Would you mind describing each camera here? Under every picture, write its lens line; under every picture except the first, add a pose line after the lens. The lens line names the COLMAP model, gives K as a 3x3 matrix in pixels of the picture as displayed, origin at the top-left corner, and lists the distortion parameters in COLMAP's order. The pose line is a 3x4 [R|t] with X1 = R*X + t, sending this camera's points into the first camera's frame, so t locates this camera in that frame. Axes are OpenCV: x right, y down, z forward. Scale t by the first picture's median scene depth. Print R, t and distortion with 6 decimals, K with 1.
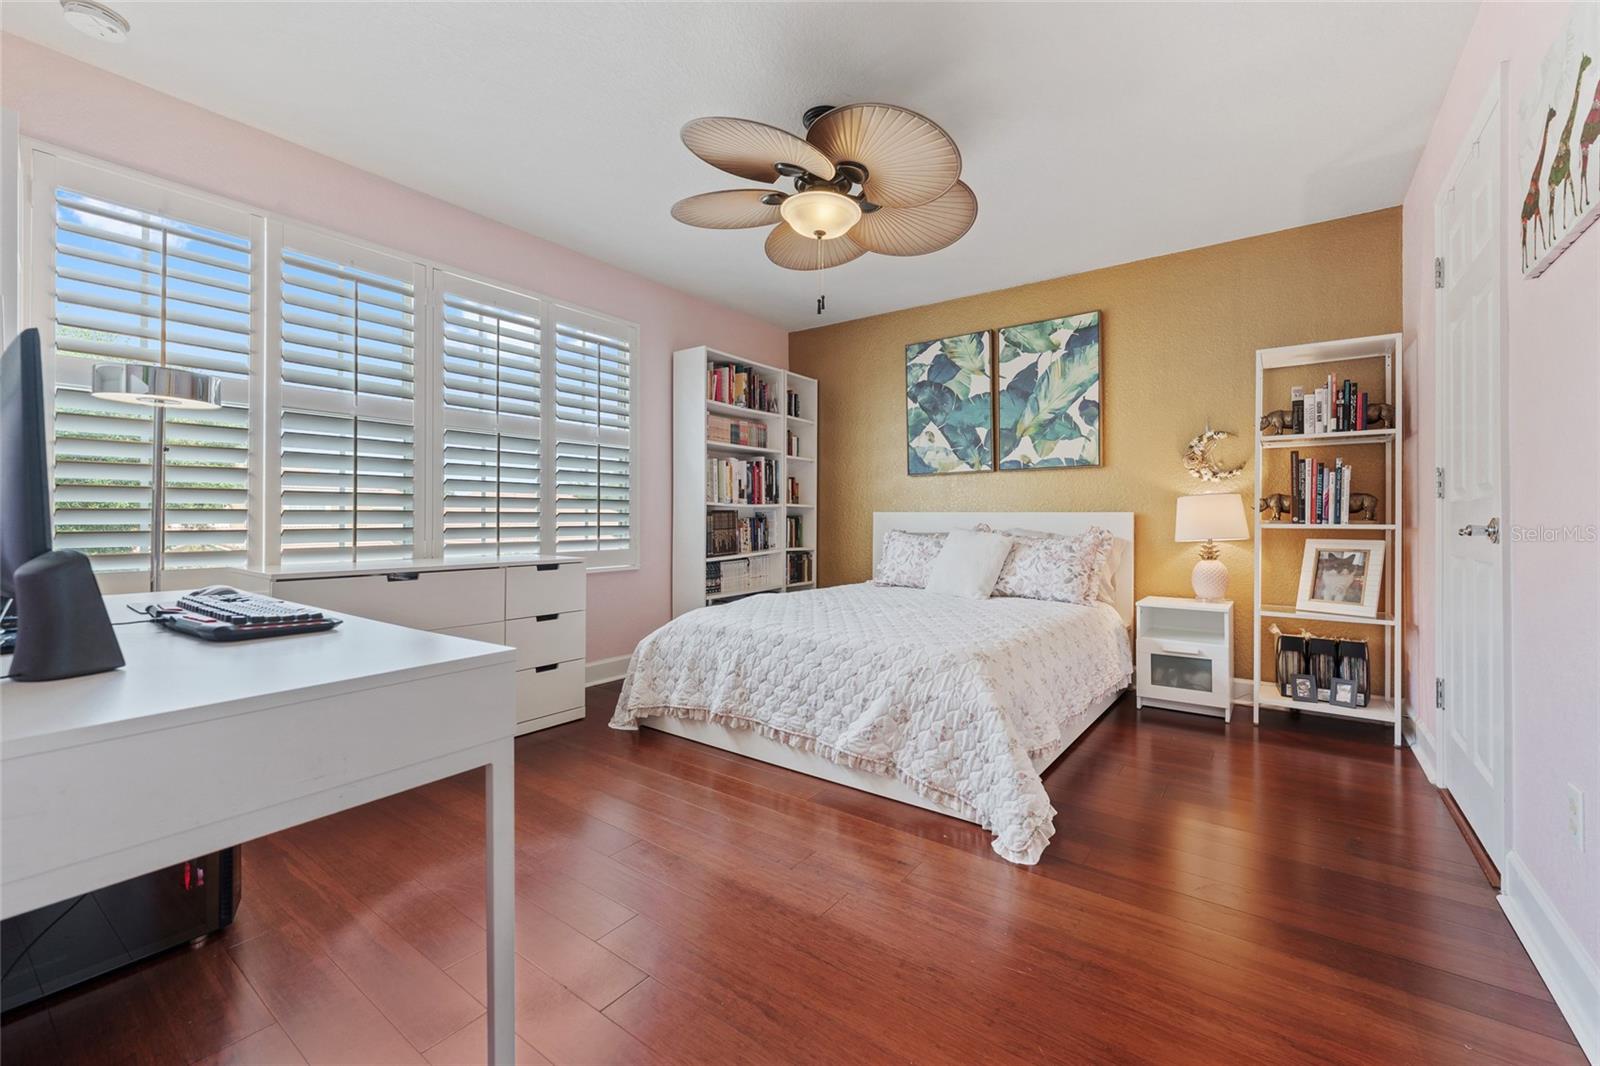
lens RADIAL K [[650.0, 0, 802.3], [0, 650.0, 517.3], [0, 0, 1]] dist [0.001243, -0.000251]
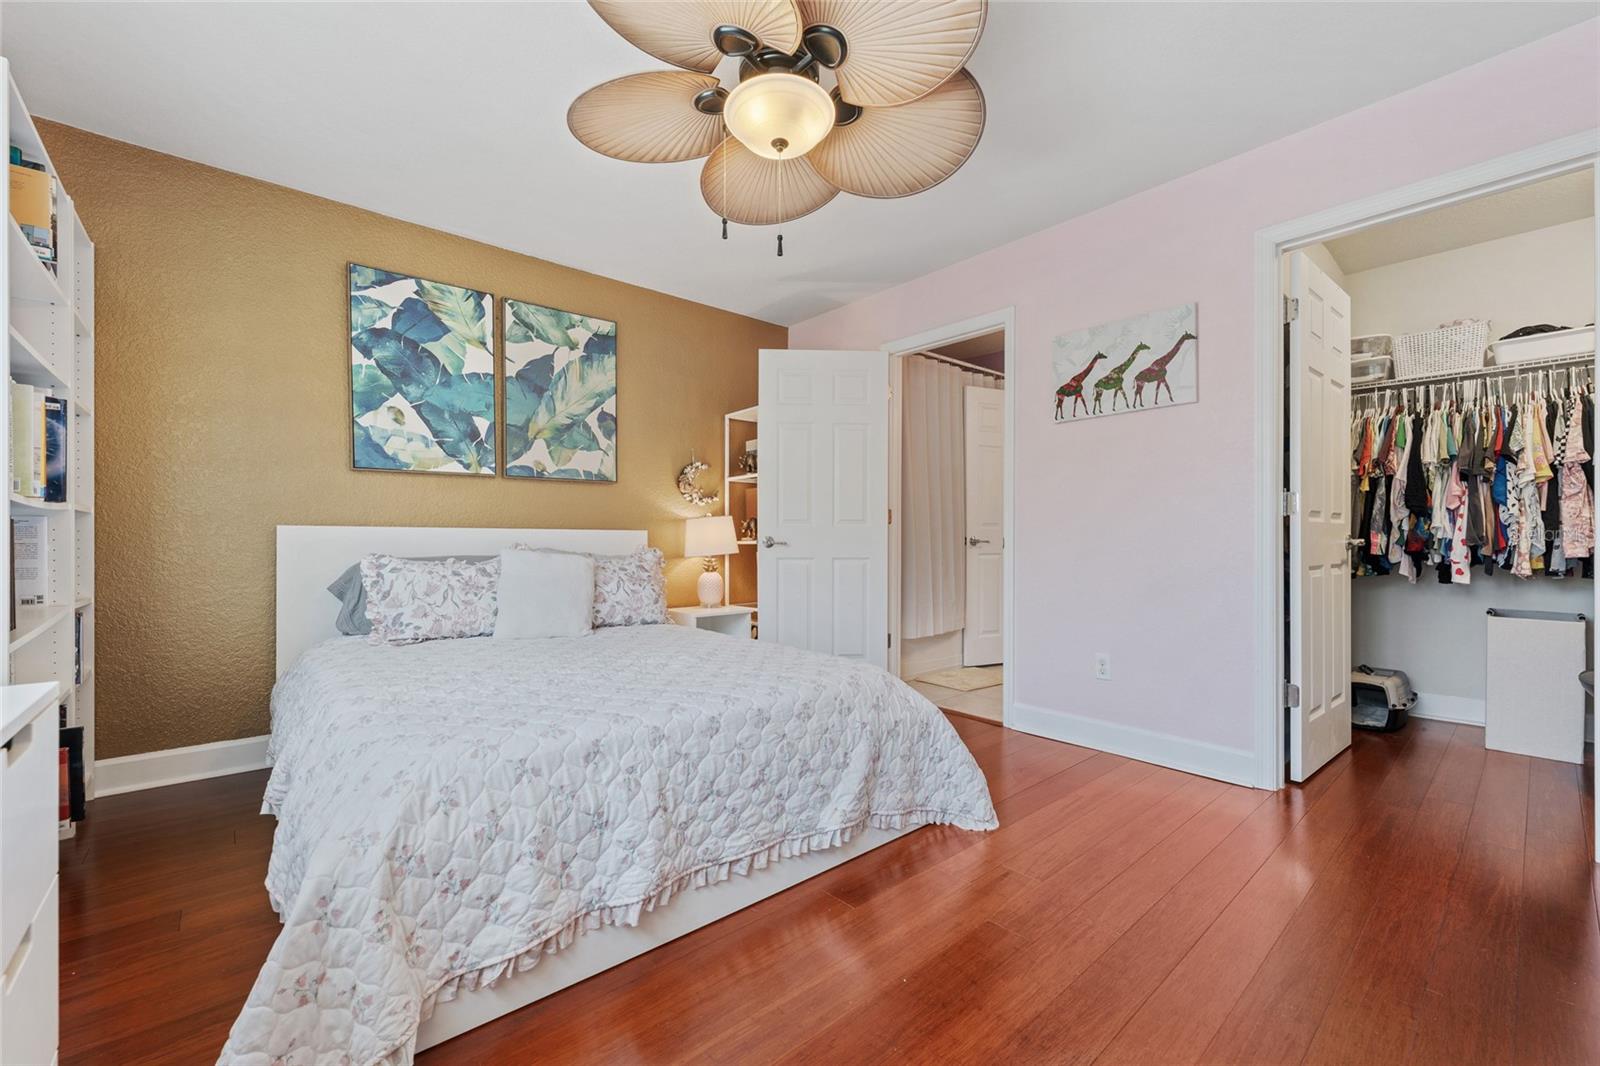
lens RADIAL K [[650.0, 0, 800.3], [0, 650.0, 539.2], [0, 0, 1]] dist [0.001243, -0.000251]
pose [[0.216717, -0.003530, 0.976228, -0.405437], [-0.001104, 0.999992, 0.003861, 0.001449], [-0.976234, -0.001914, 0.216712, 0.487928]]
